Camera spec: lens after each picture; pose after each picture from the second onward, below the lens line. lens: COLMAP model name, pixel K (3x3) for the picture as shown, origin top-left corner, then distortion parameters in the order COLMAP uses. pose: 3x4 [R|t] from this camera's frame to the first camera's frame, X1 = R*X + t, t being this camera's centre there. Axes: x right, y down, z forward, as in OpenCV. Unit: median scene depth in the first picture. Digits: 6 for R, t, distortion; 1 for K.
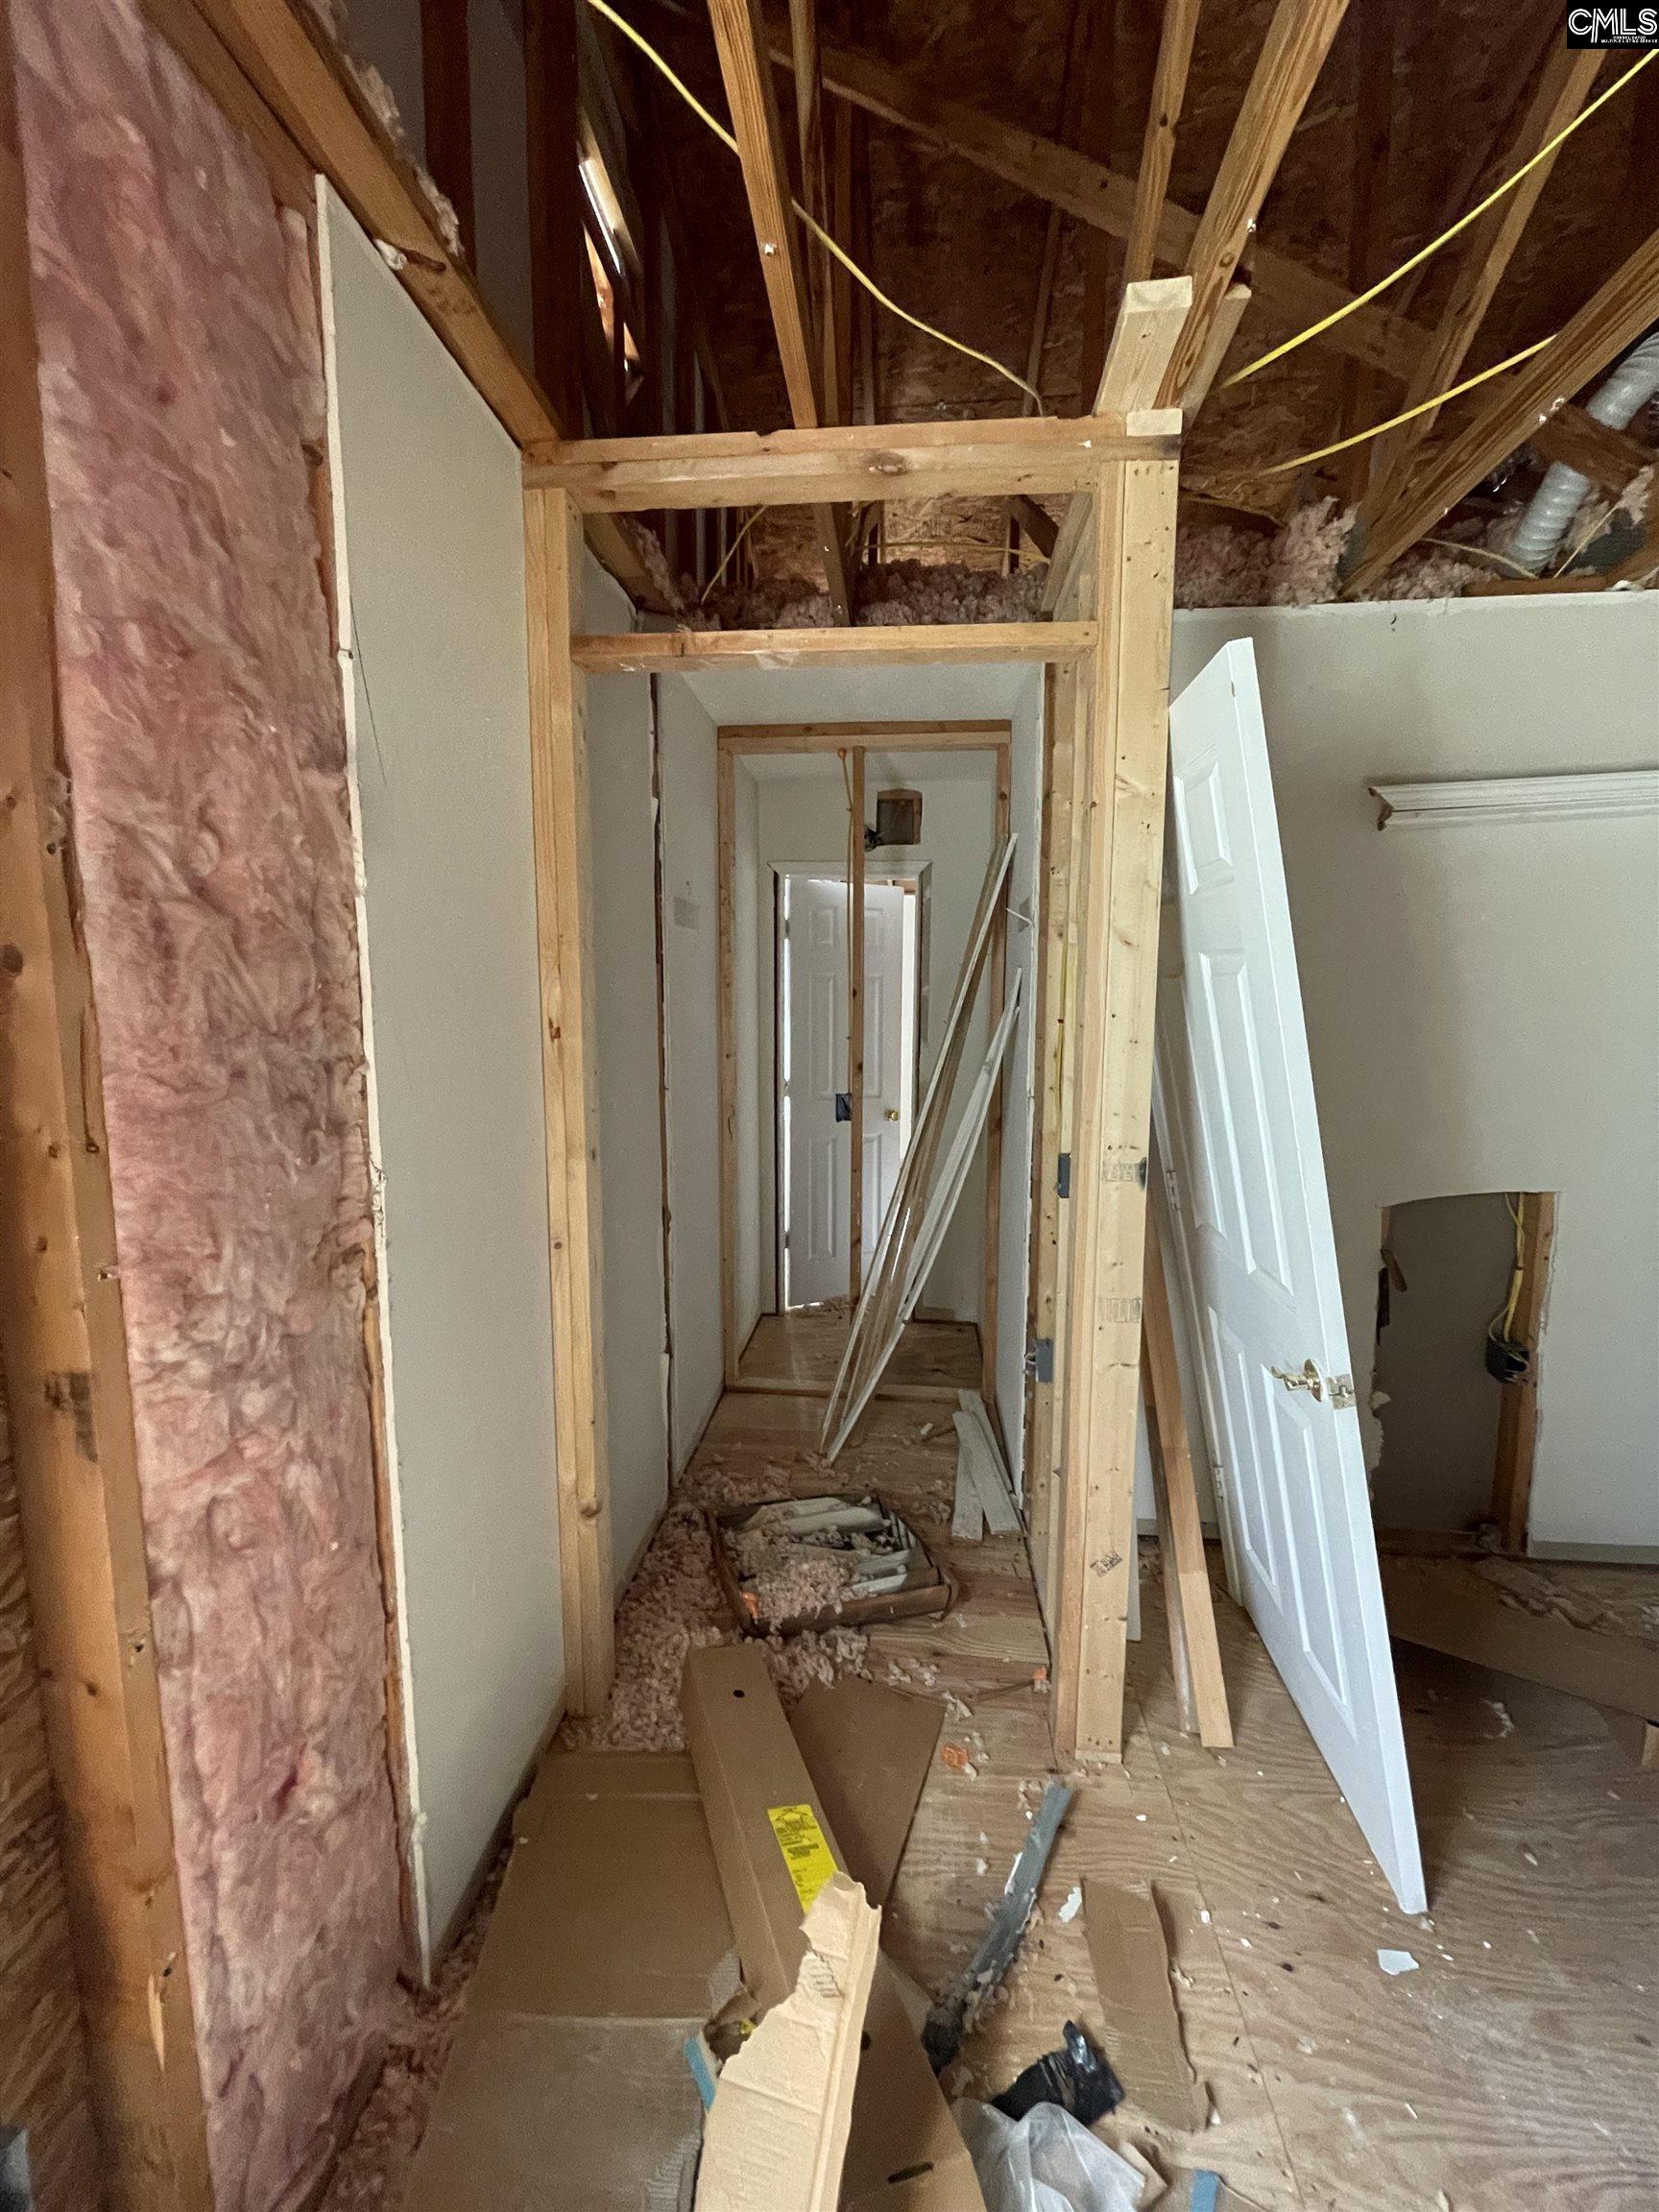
lens RADIAL K [[887.2, 0, 821.7], [0, 887.2, 1110.9], [0, 0, 1]] dist [-0.000898, -0.000143]
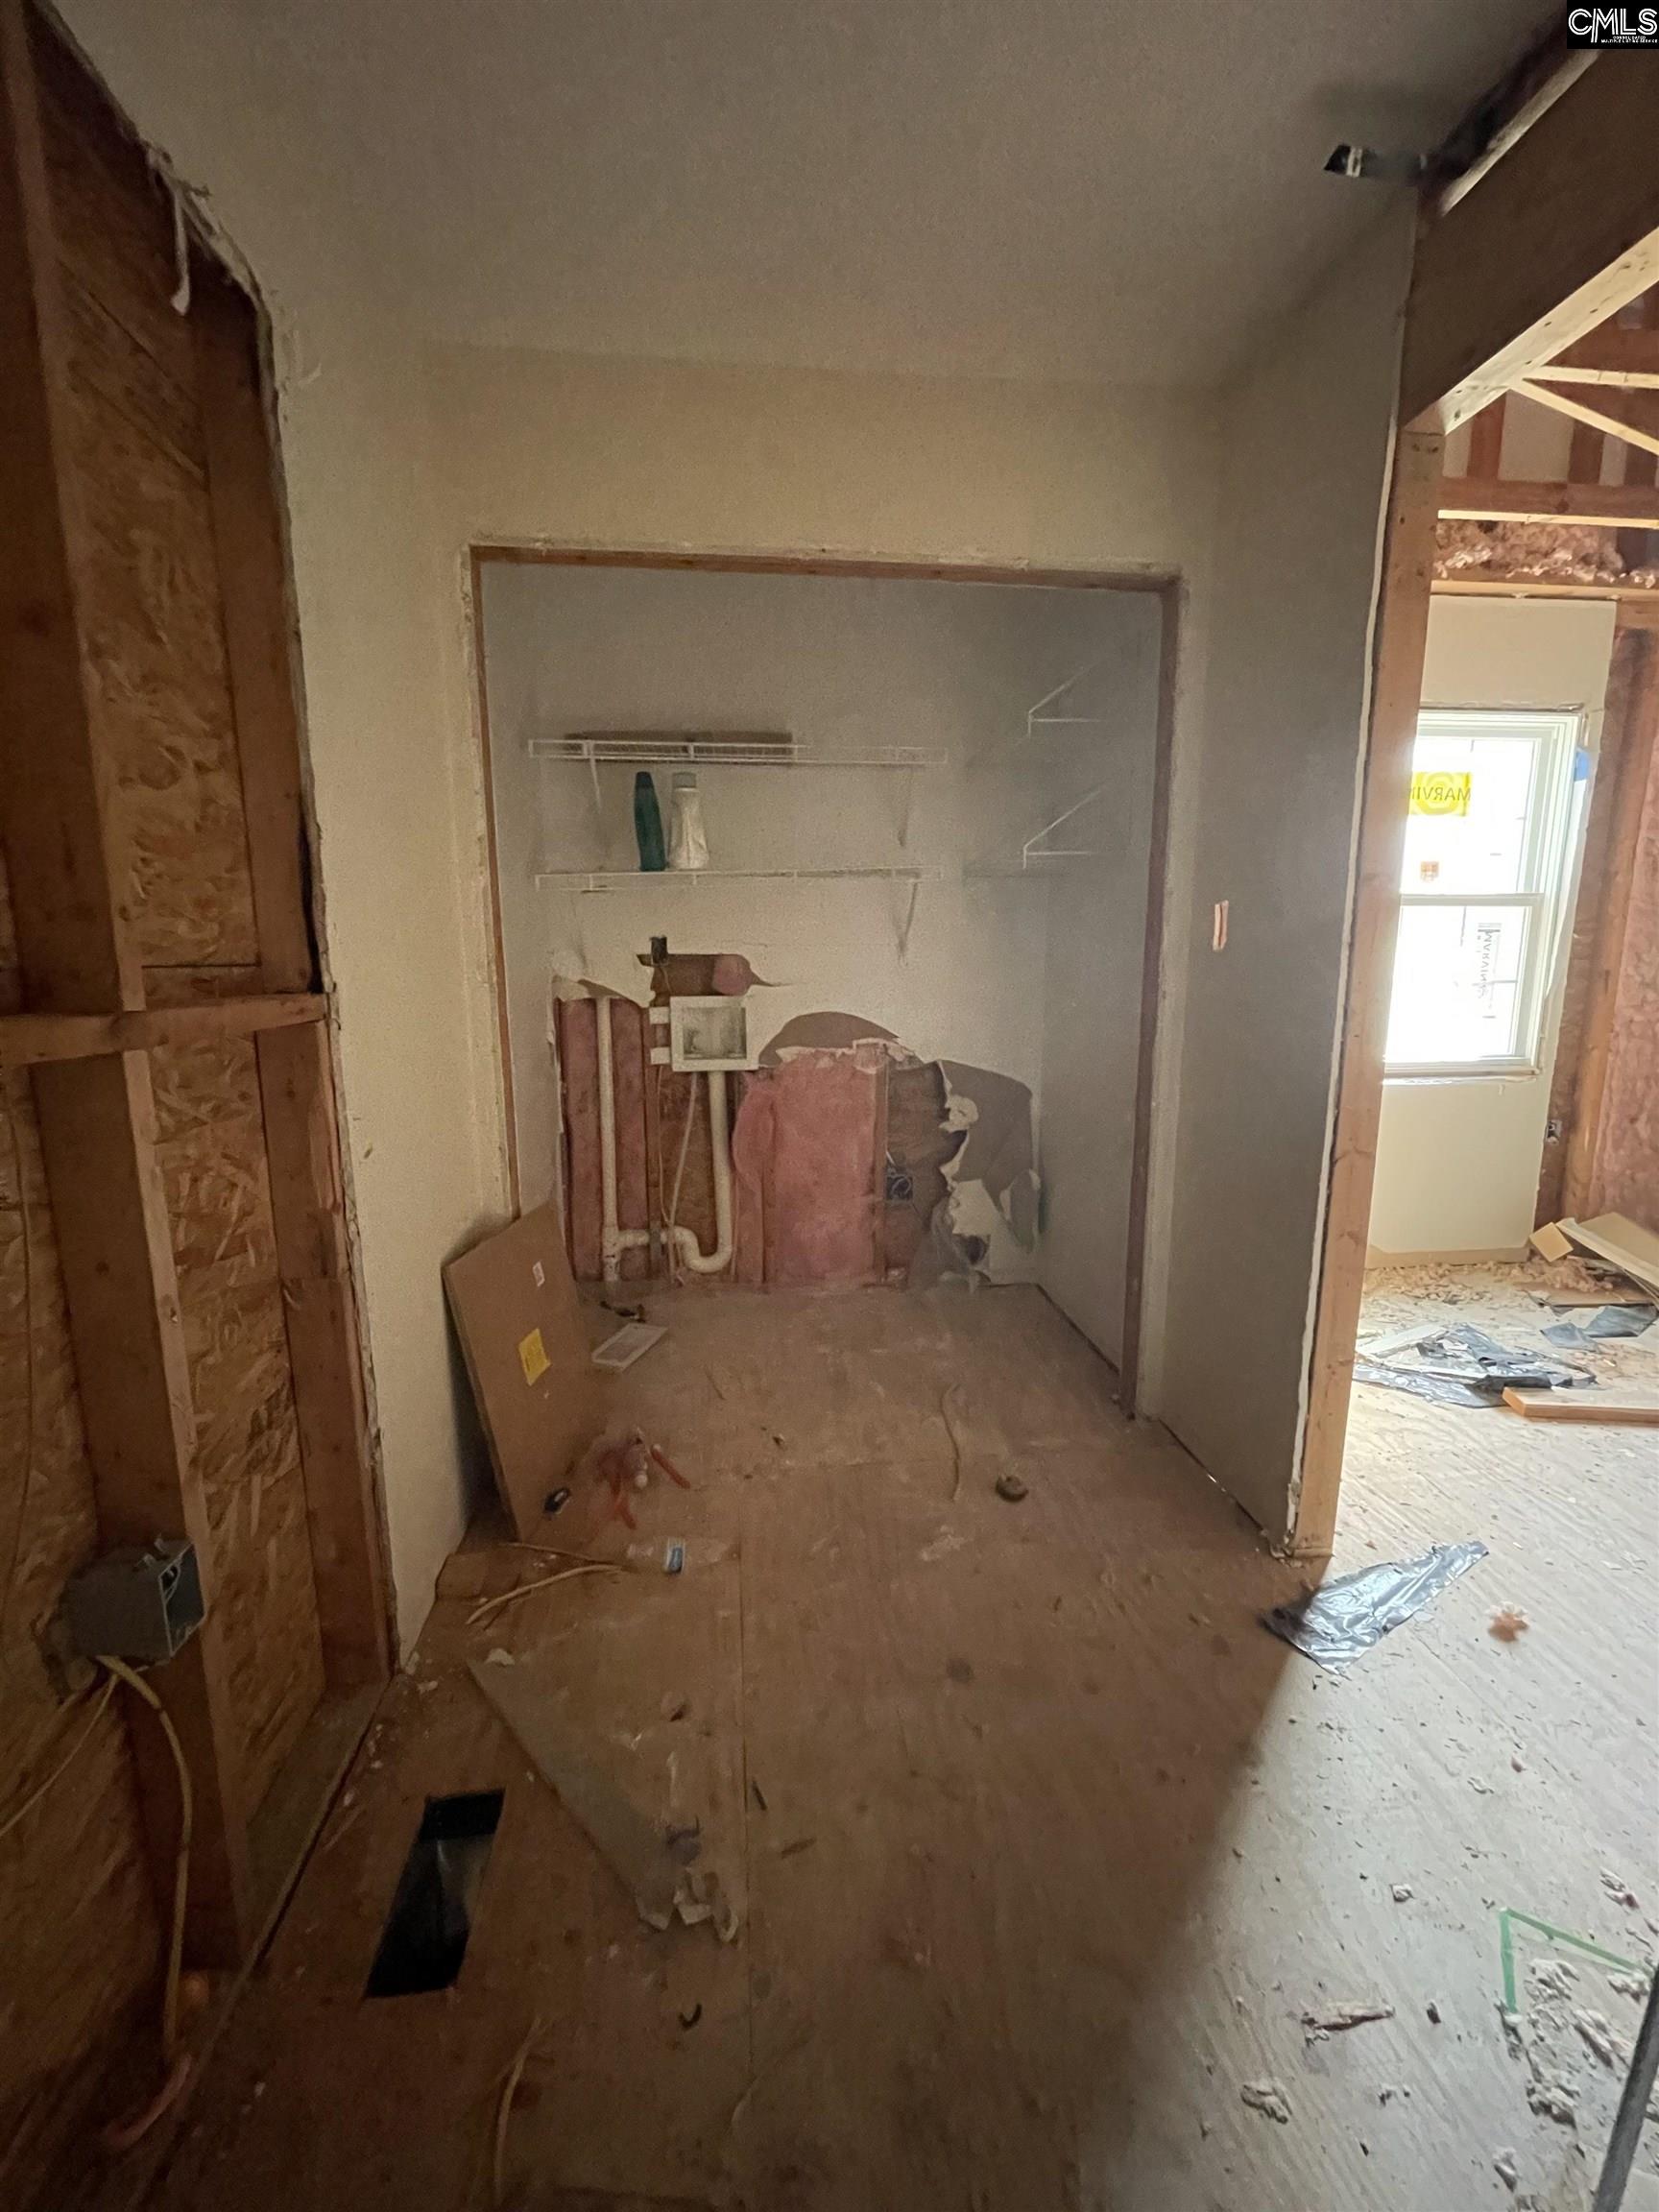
lens RADIAL K [[887.2, 0, 820.0], [0, 887.2, 1108.0], [0, 0, 1]] dist [-0.000898, -0.000143]
pose [[0.186594, 0.160850, -0.969180, 2.506190], [-0.112978, 0.983474, 0.141471, 0.712880], [0.975919, 0.083098, 0.201683, -3.259233]]
